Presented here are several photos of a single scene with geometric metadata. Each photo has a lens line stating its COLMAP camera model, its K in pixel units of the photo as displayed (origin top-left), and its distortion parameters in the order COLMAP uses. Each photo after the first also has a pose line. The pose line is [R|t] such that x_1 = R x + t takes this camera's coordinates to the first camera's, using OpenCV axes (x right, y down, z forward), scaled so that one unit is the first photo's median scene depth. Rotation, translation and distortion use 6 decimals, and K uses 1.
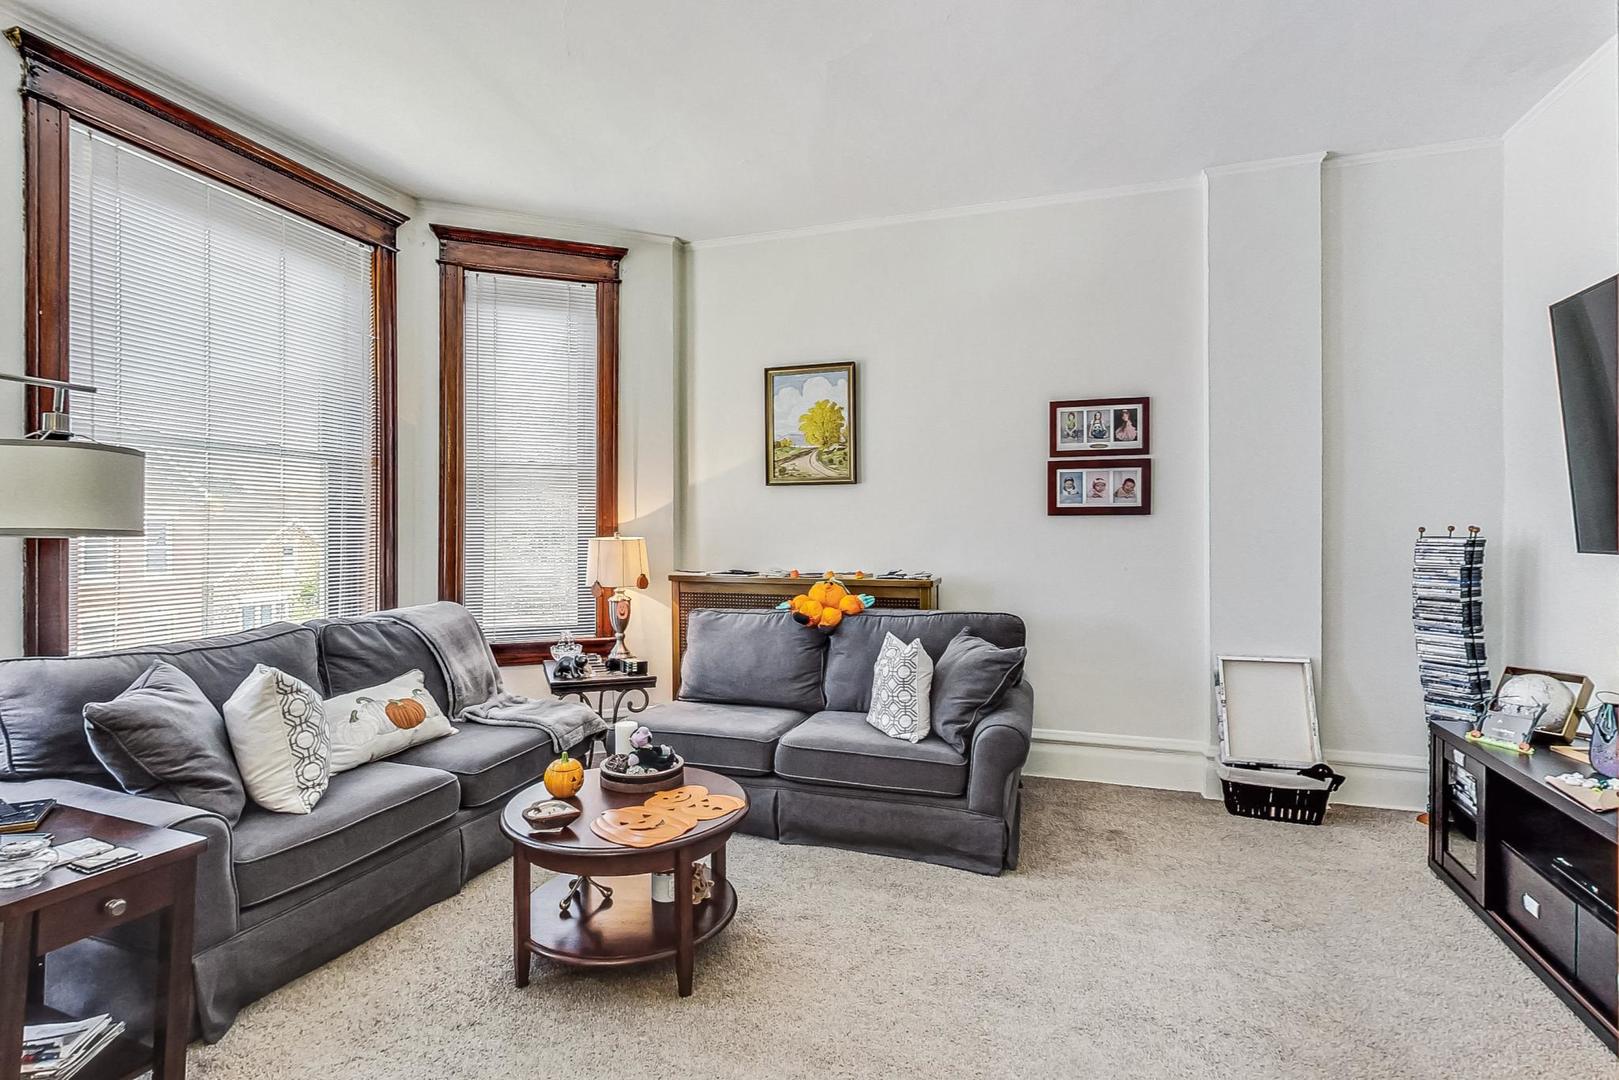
lens RADIAL K [[758.4, 0, 809.6], [0, 758.4, 554.4], [0, 0, 1]] dist [0.000774, 0.000438]
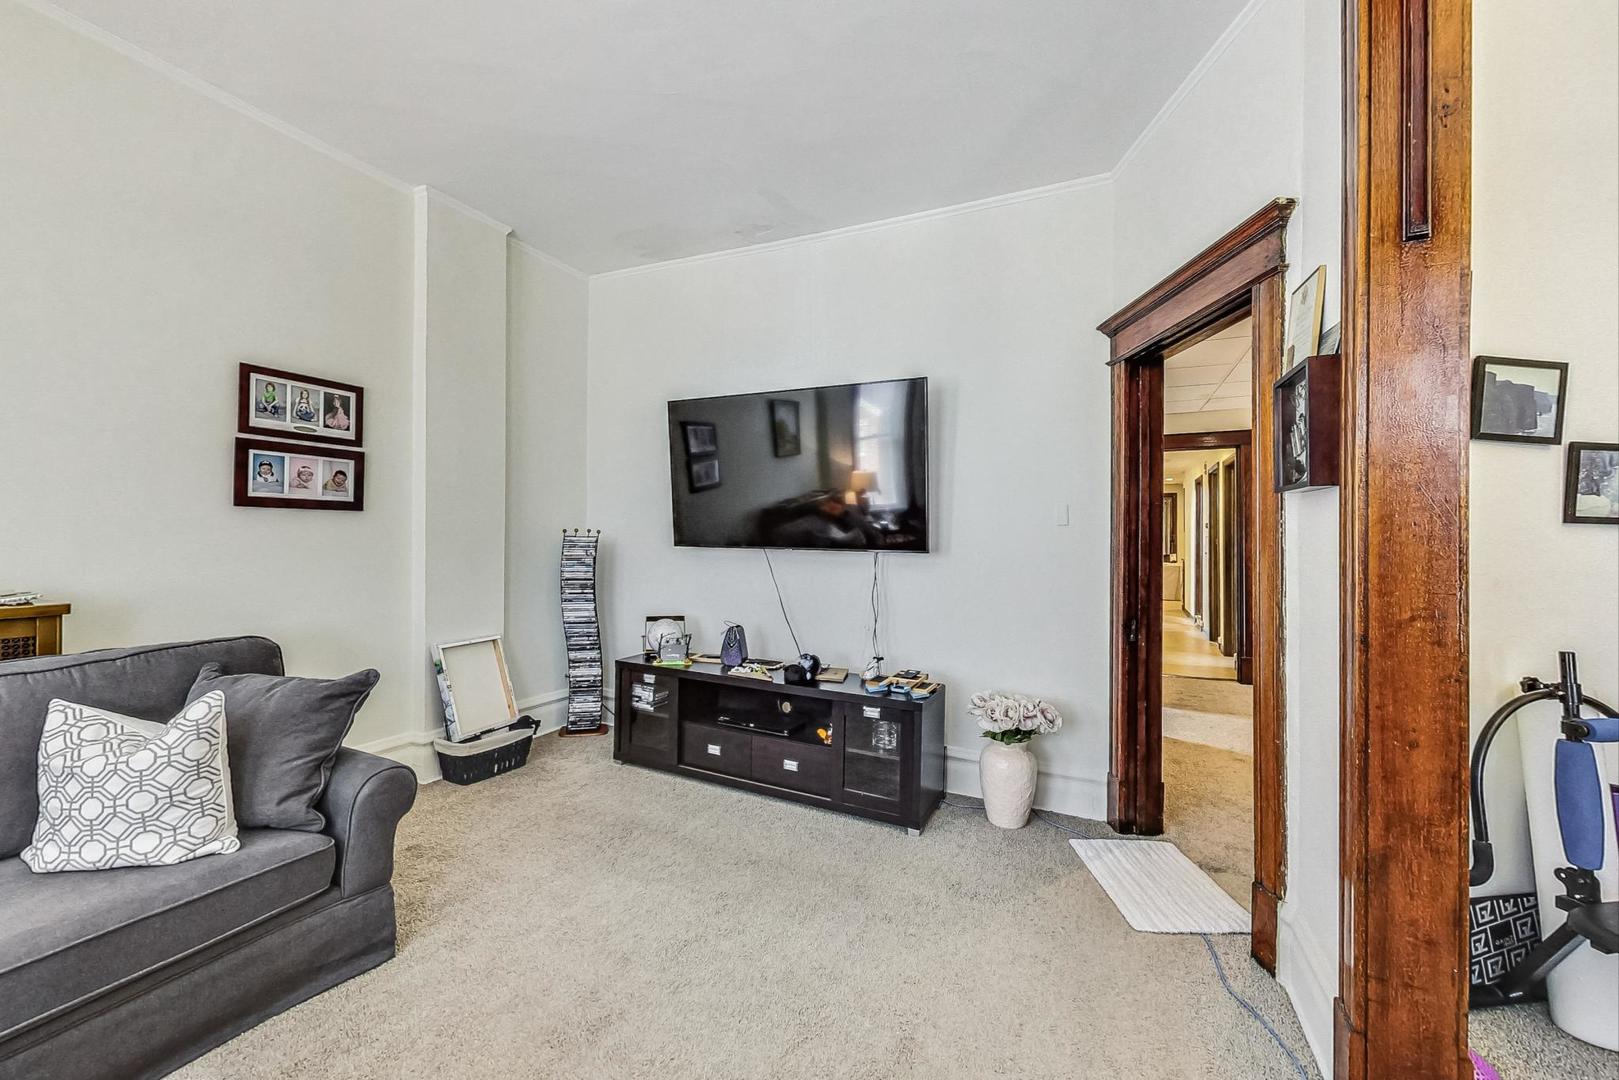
lens RADIAL K [[626.8, 0, 809.5], [0, 626.8, 540.0], [0, 0, 1]] dist [0.000202, 0.000218]
pose [[0.138133, -0.003960, 0.990406, -0.257539], [0.012736, 0.999916, 0.002222, -0.010821], [-0.990332, 0.012307, 0.138172, 0.341626]]
